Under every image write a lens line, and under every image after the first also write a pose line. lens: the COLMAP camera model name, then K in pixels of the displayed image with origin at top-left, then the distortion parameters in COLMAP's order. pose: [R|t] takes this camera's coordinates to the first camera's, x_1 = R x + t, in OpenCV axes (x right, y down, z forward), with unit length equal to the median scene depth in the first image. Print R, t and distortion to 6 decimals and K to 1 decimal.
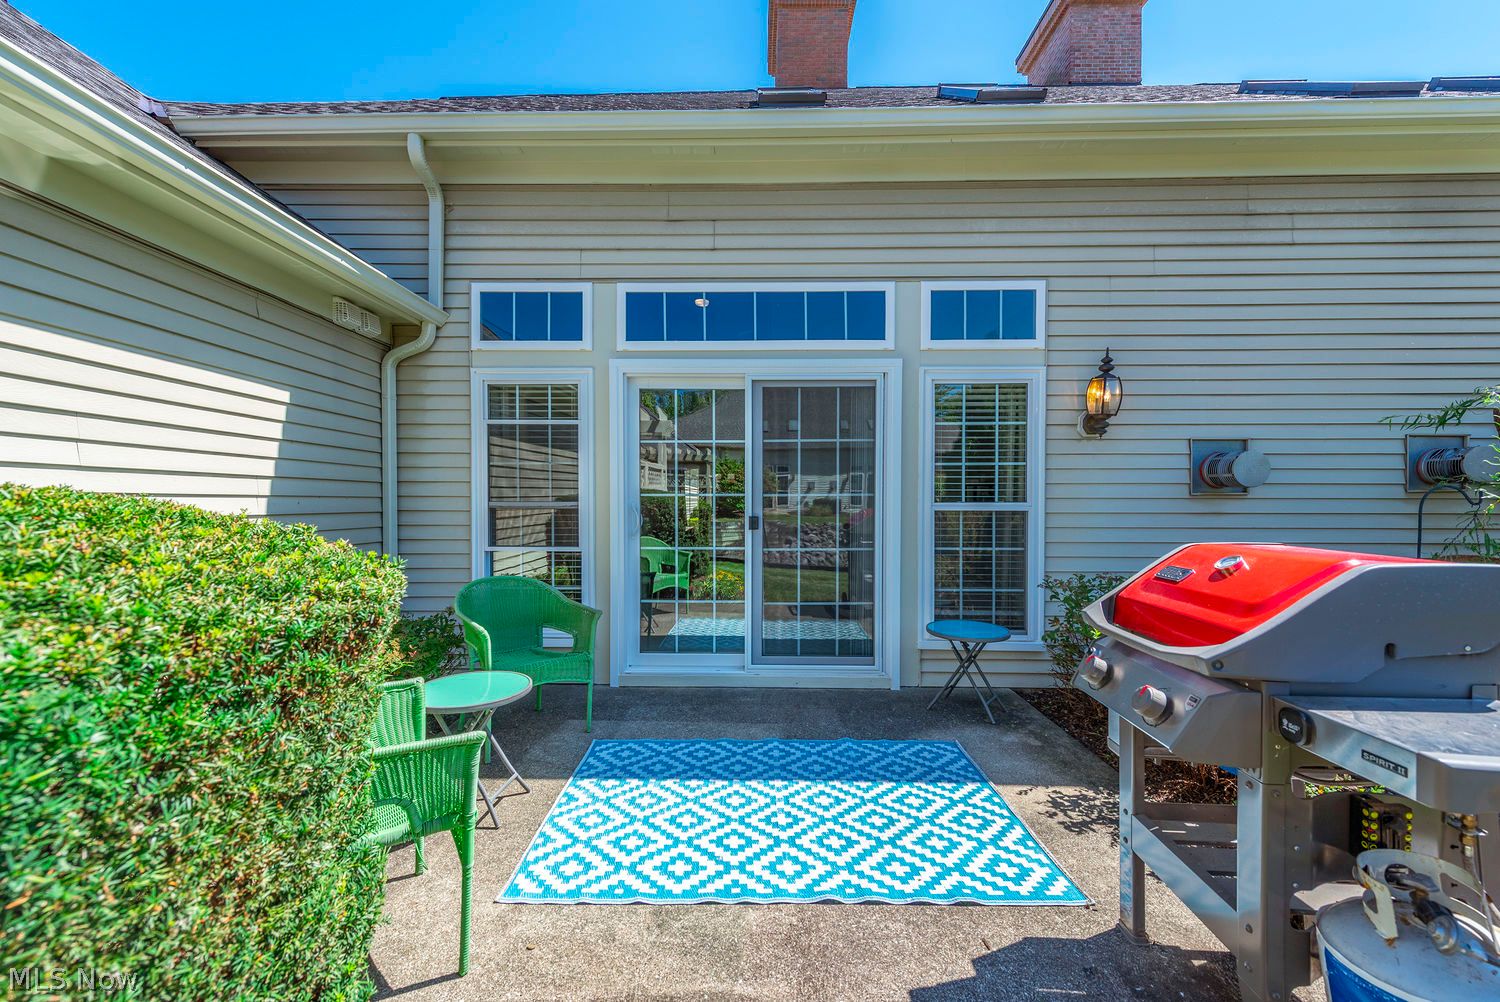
lens RADIAL K [[588.9, 0, 749.2], [0, 588.9, 508.5], [0, 0, 1]] dist [0.009428, -0.000484]
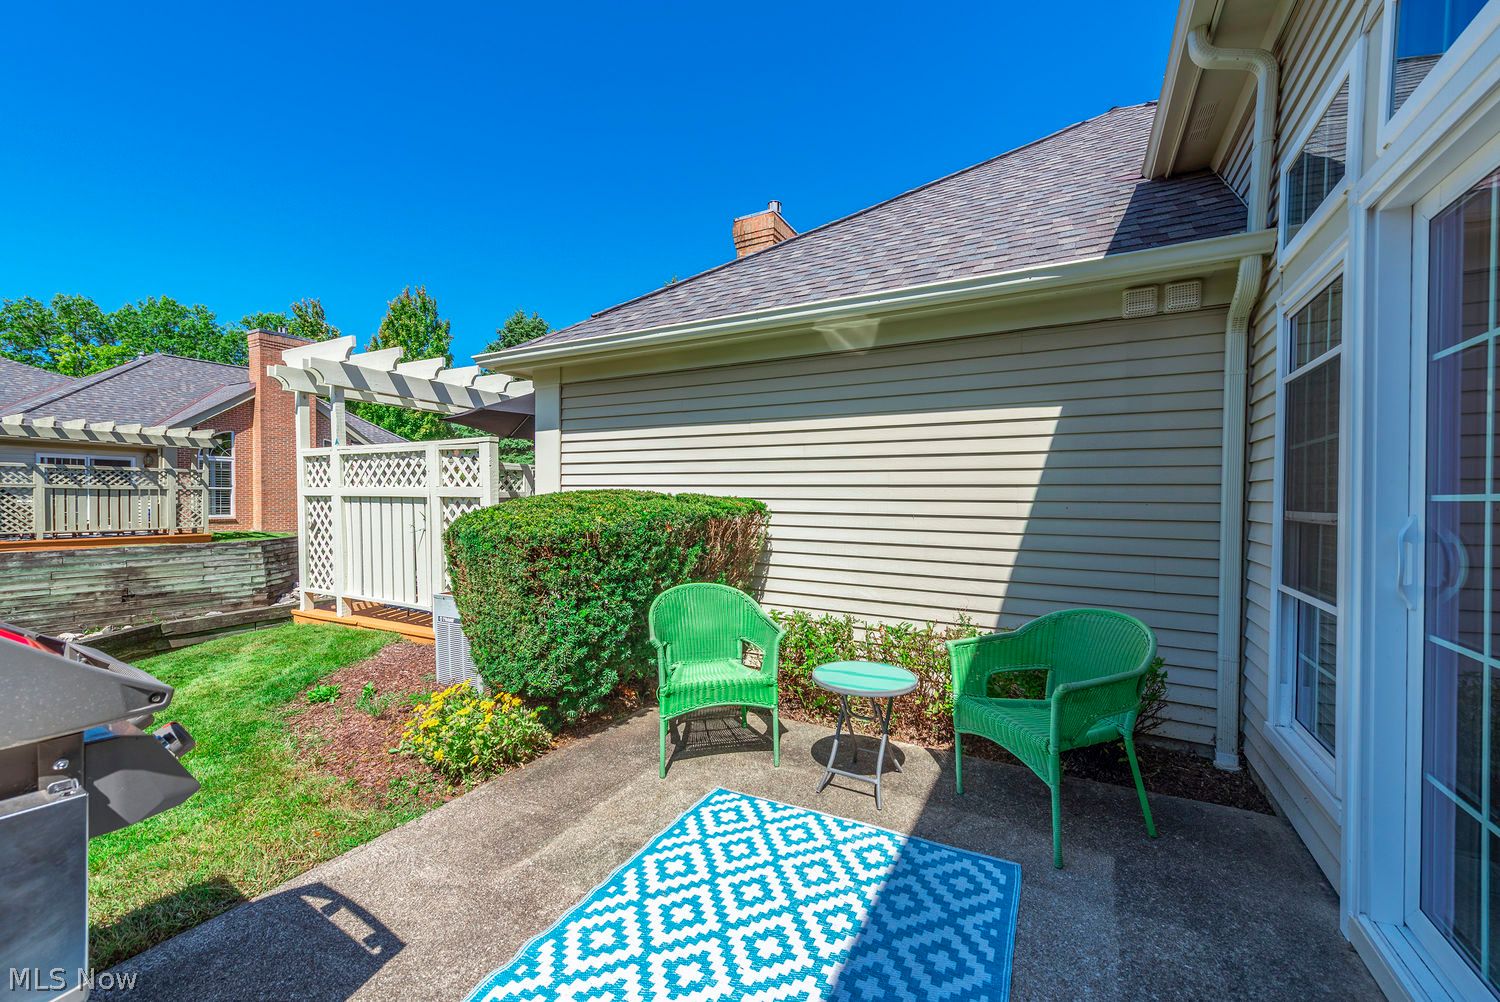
lens RADIAL K [[588.9, 0, 749.2], [0, 588.9, 508.5], [0, 0, 1]] dist [0.009428, -0.000484]
pose [[-0.465547, 0.012087, -0.884941, 0.666252], [-0.019655, 0.999519, 0.023992, -0.033297], [0.884805, 0.028563, -0.465086, 1.457932]]
